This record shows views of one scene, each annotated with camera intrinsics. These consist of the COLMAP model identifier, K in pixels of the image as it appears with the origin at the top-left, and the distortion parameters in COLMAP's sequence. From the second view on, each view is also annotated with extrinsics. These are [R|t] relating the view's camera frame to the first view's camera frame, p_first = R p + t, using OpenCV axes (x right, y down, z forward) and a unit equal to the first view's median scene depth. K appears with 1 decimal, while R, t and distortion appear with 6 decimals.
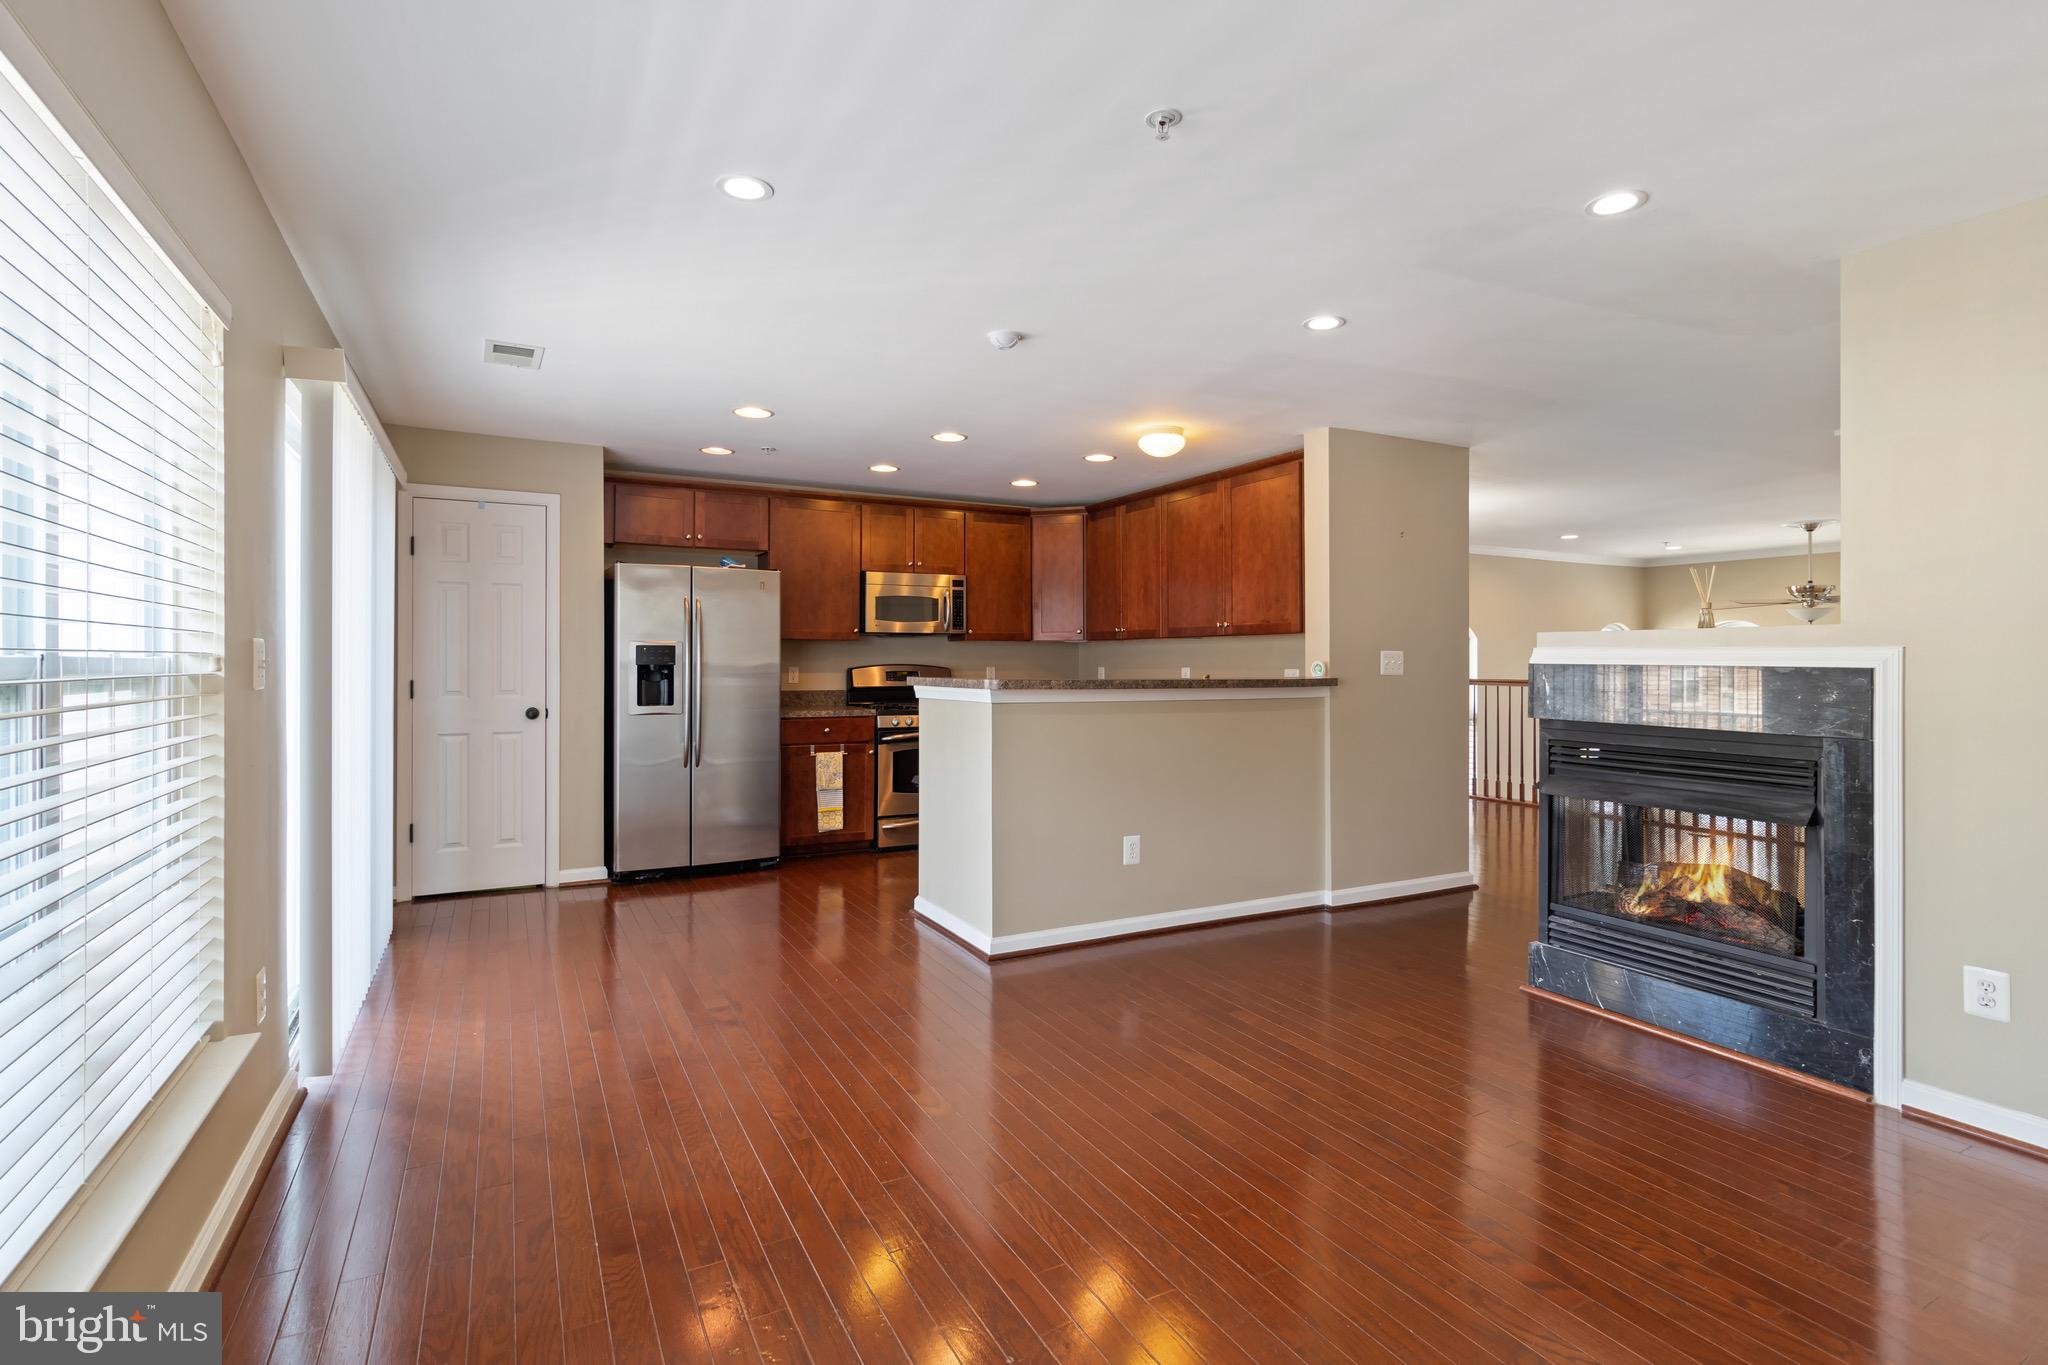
lens RADIAL K [[953.7, 0, 1028.9], [0, 953.7, 661.6], [0, 0, 1]] dist [-0.001185, 0.000086]
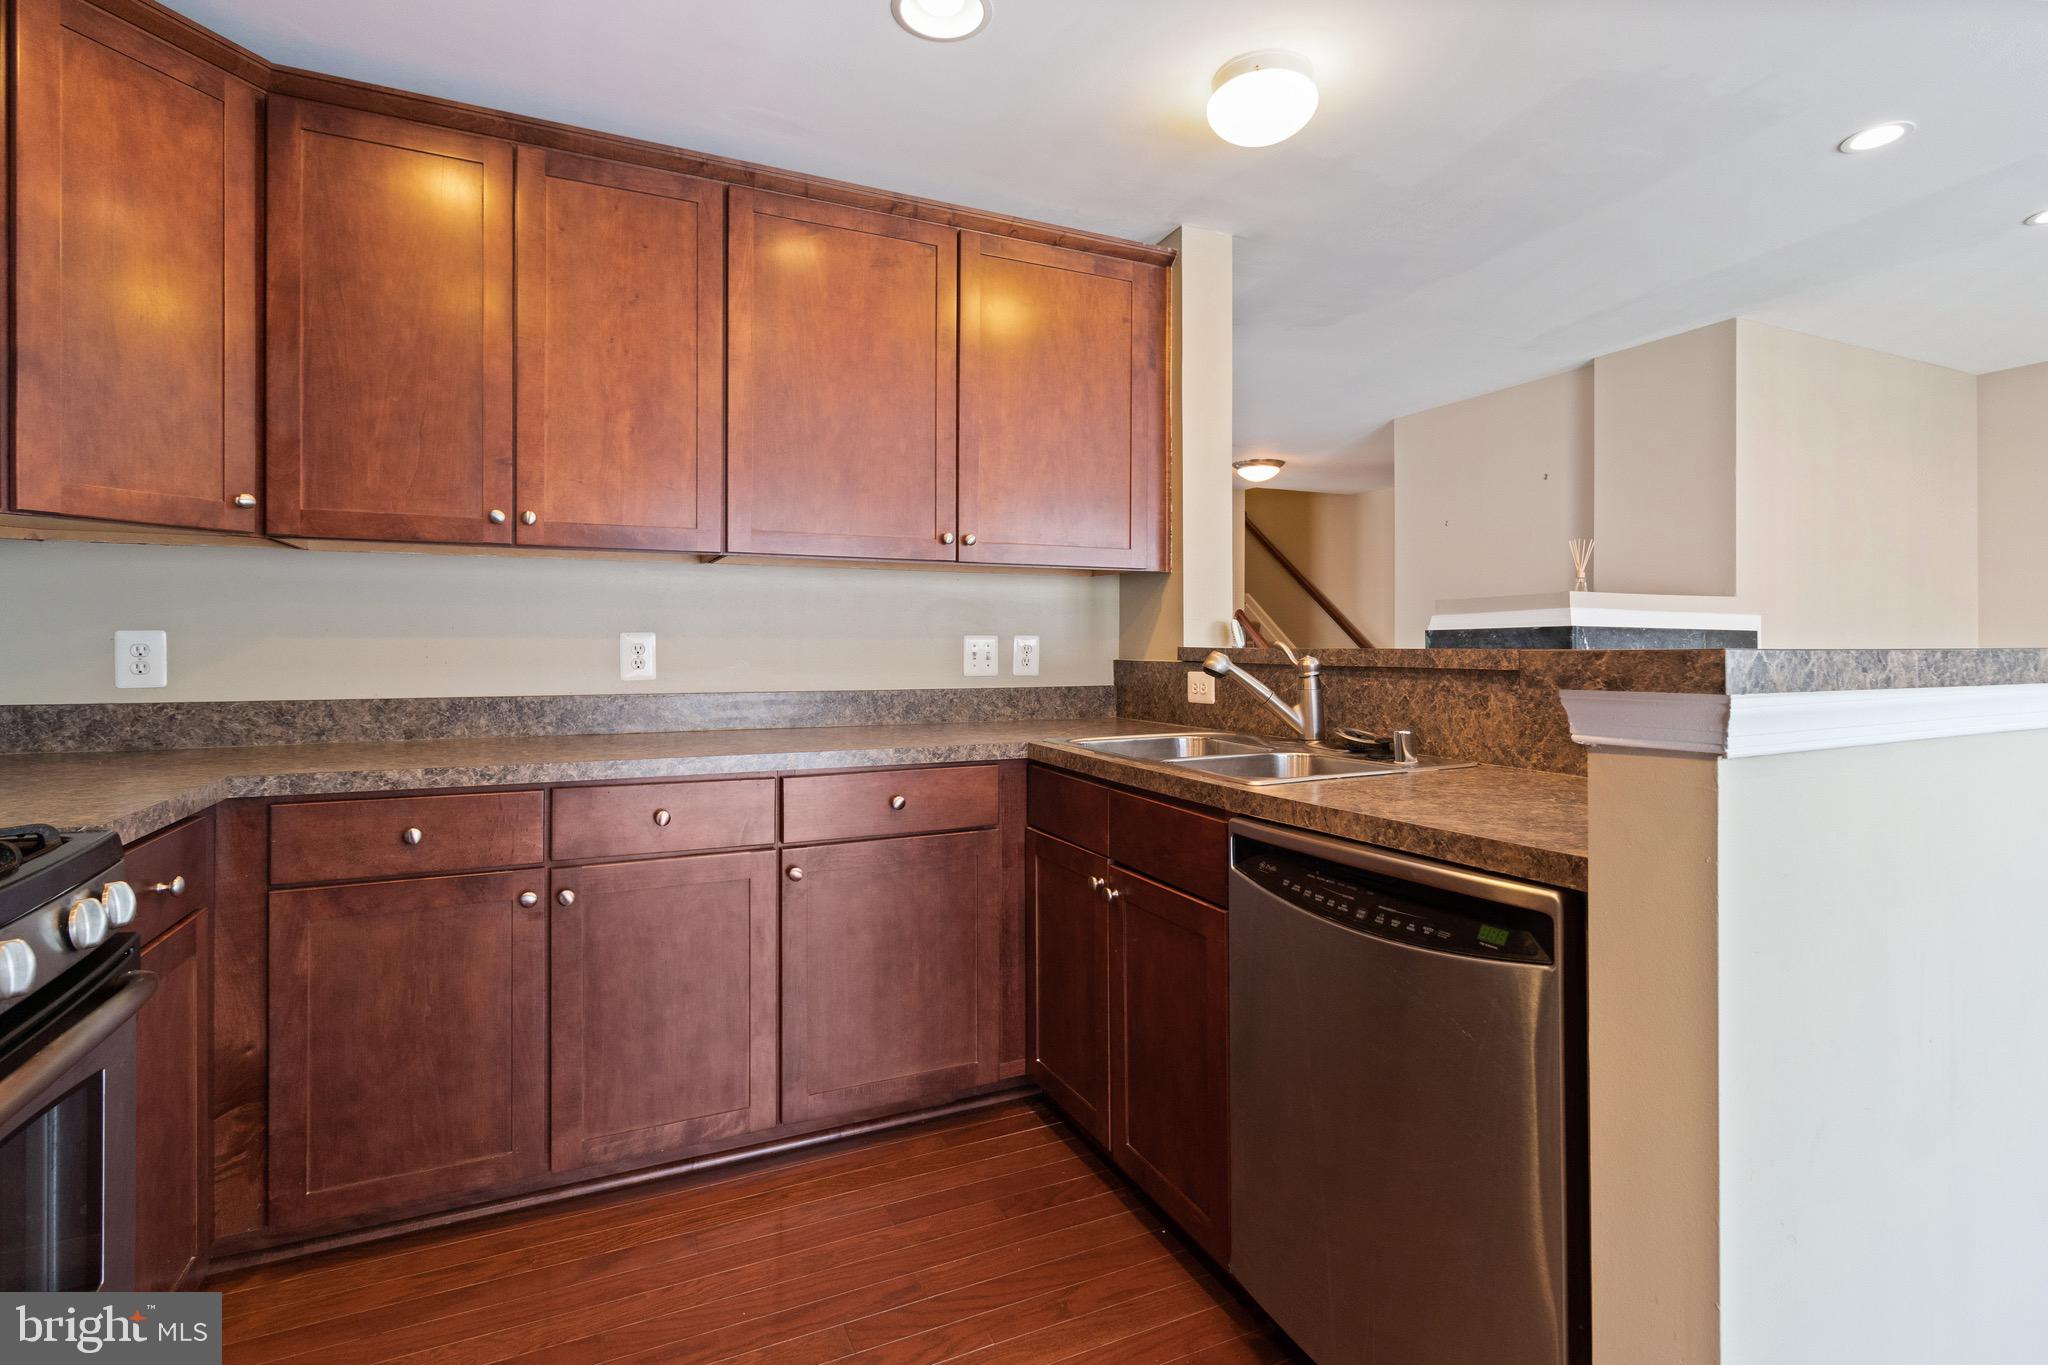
lens RADIAL K [[968.3, 0, 1018.8], [0, 968.3, 641.4], [0, 0, 1]] dist [-0.000936, 0.000337]
pose [[0.065154, 0.002637, 0.997872, -0.248543], [-0.000988, 0.999996, -0.002578, 0.011660], [-0.997875, -0.000817, 0.065157, 0.875939]]
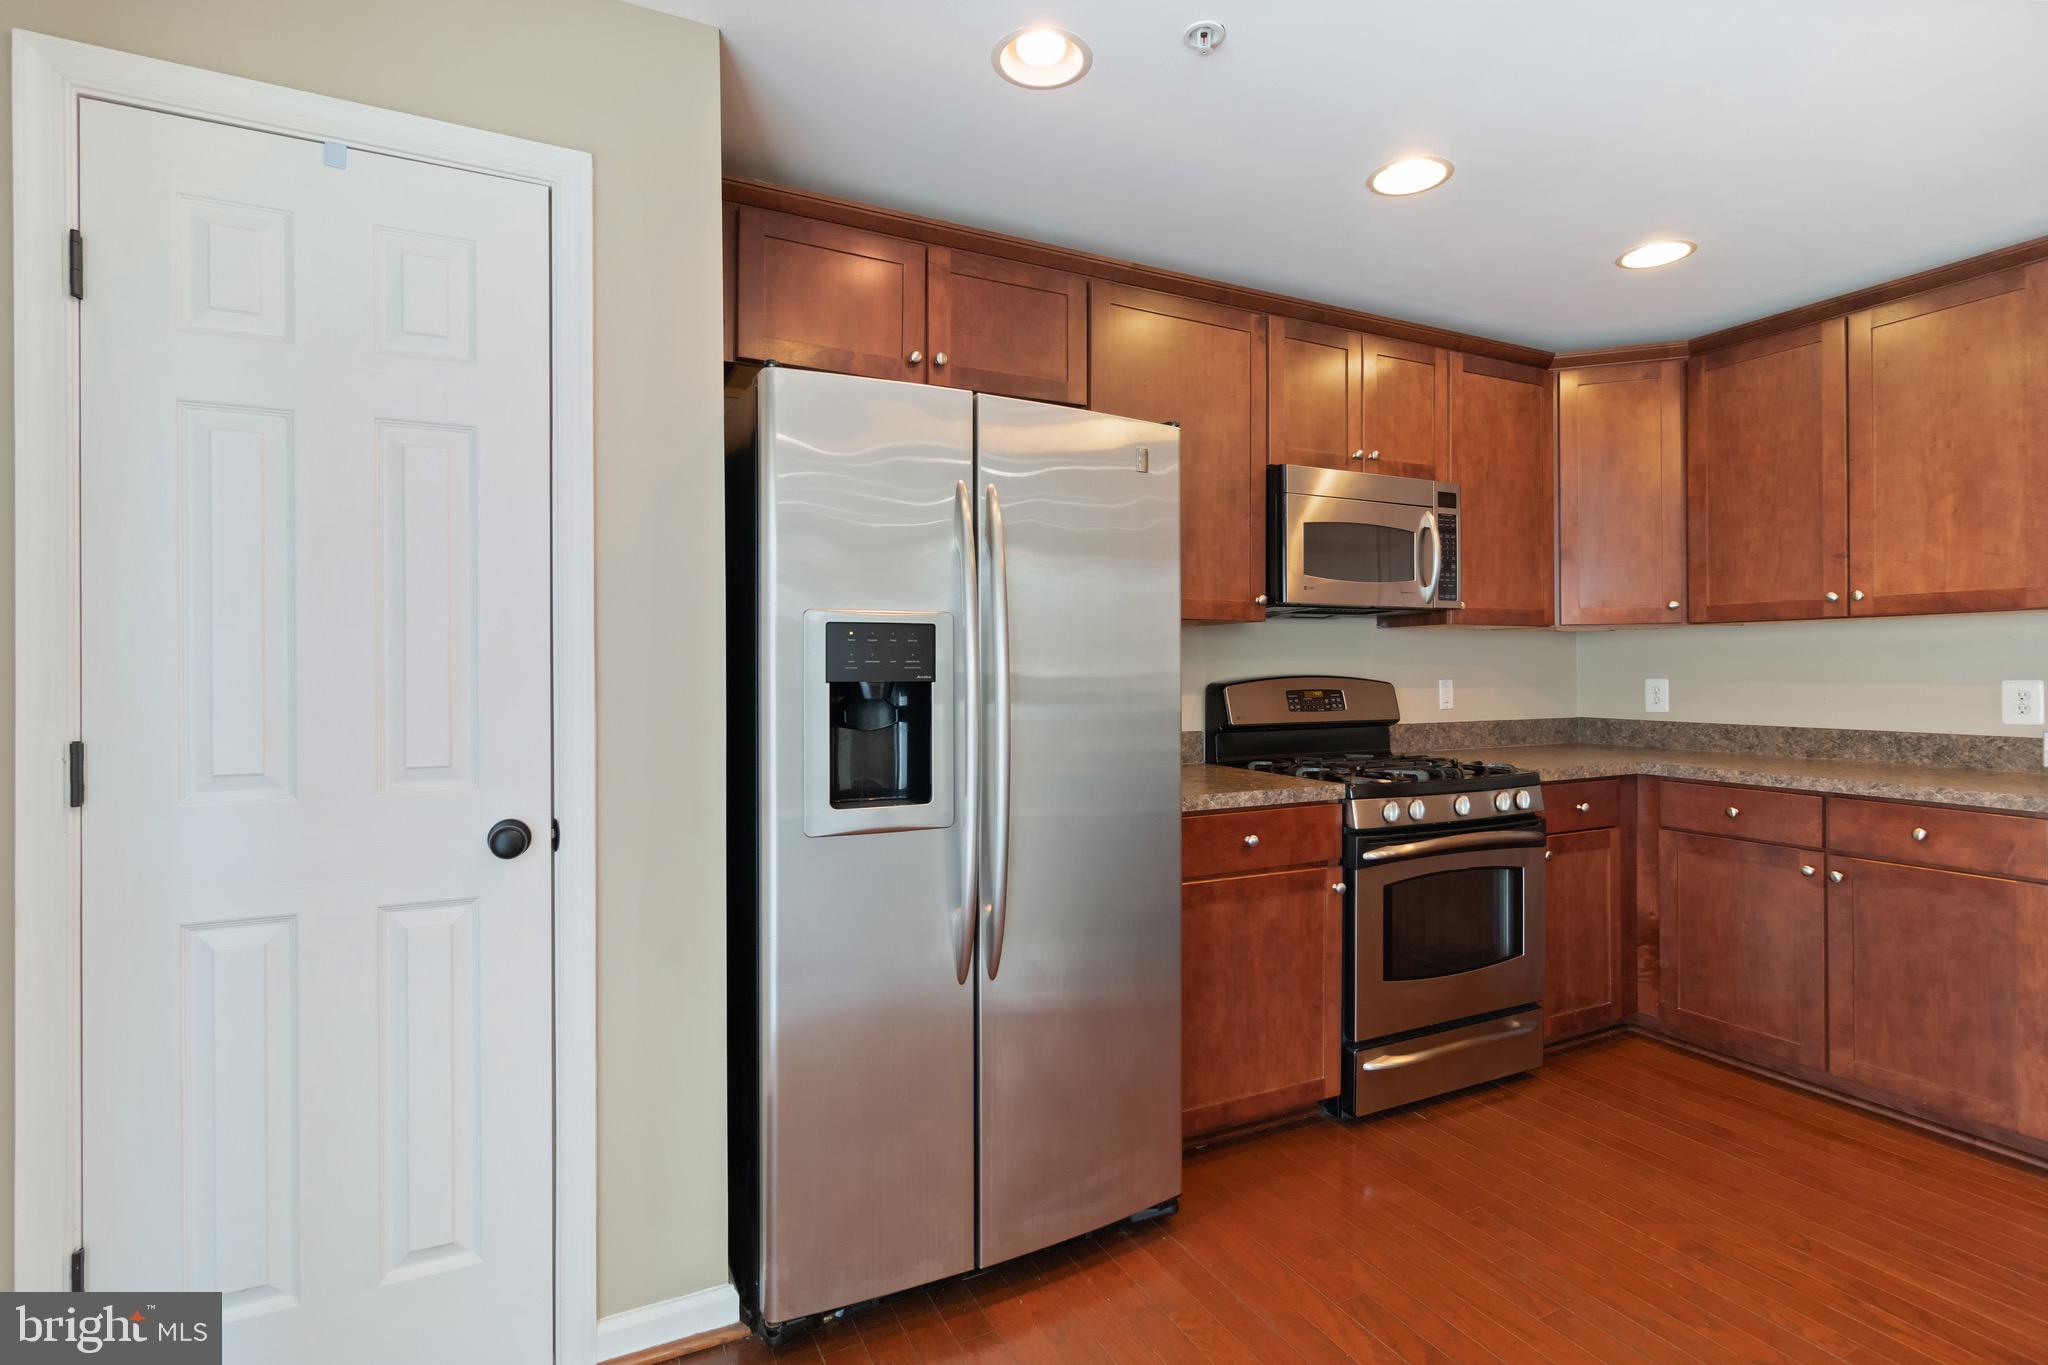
lens RADIAL K [[956.2, 0, 1036.1], [0, 956.2, 674.4], [0, 0, 1]] dist [-0.001311, 0.000007]
pose [[0.999339, -0.004272, -0.036091, -0.287661], [0.004399, 0.999984, 0.003444, 0.000081], [0.036076, -0.003600, 0.999343, 0.592633]]
